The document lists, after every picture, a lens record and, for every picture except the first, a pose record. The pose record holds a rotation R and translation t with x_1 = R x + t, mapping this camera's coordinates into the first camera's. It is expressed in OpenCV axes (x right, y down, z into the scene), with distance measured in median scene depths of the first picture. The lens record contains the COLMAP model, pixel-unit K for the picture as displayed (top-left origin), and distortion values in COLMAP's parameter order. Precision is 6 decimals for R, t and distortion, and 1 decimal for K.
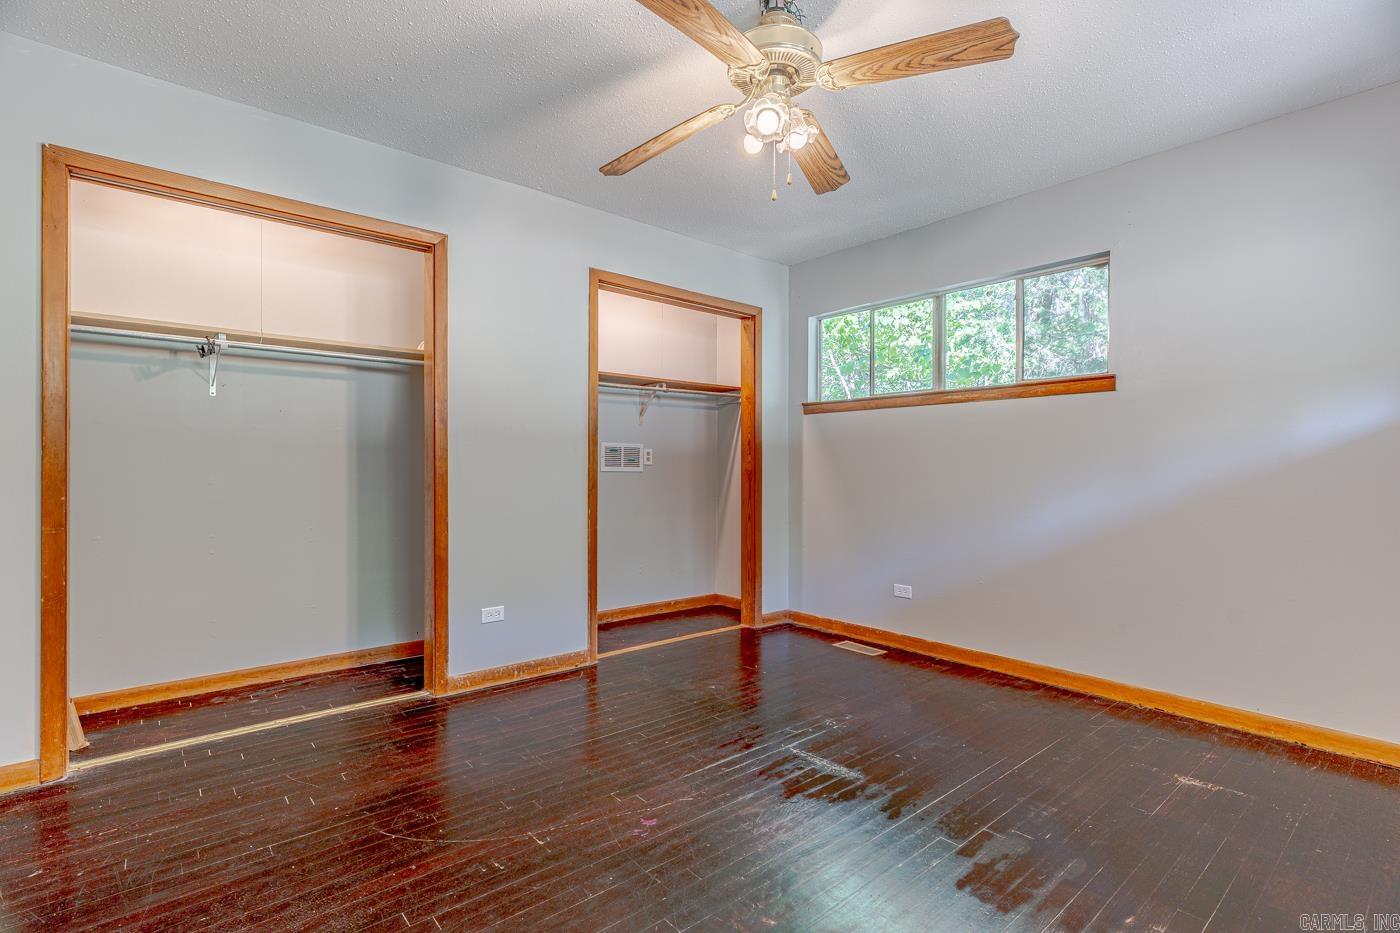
lens RADIAL K [[666.8, 0, 690.2], [0, 666.8, 458.4], [0, 0, 1]] dist [0.001830, 0.000561]
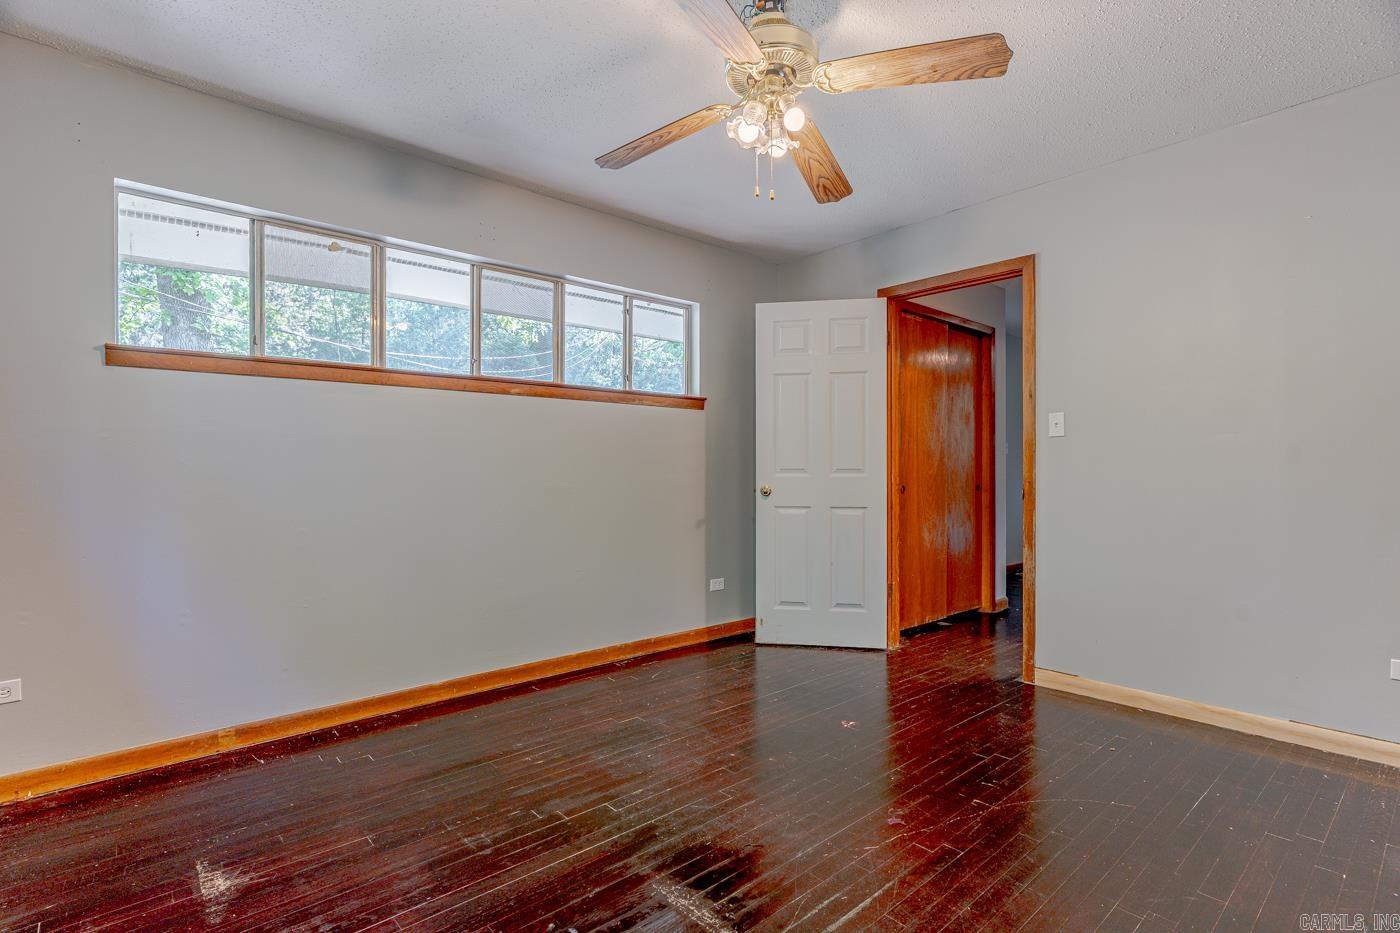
lens RADIAL K [[666.8, 0, 690.2], [0, 666.8, 458.4], [0, 0, 1]] dist [0.001830, 0.000561]
pose [[-0.999866, -0.007196, -0.014727, 0.245537], [-0.006777, 0.999576, -0.028313, 0.026437], [0.014924, -0.028209, -0.999491, 1.863469]]
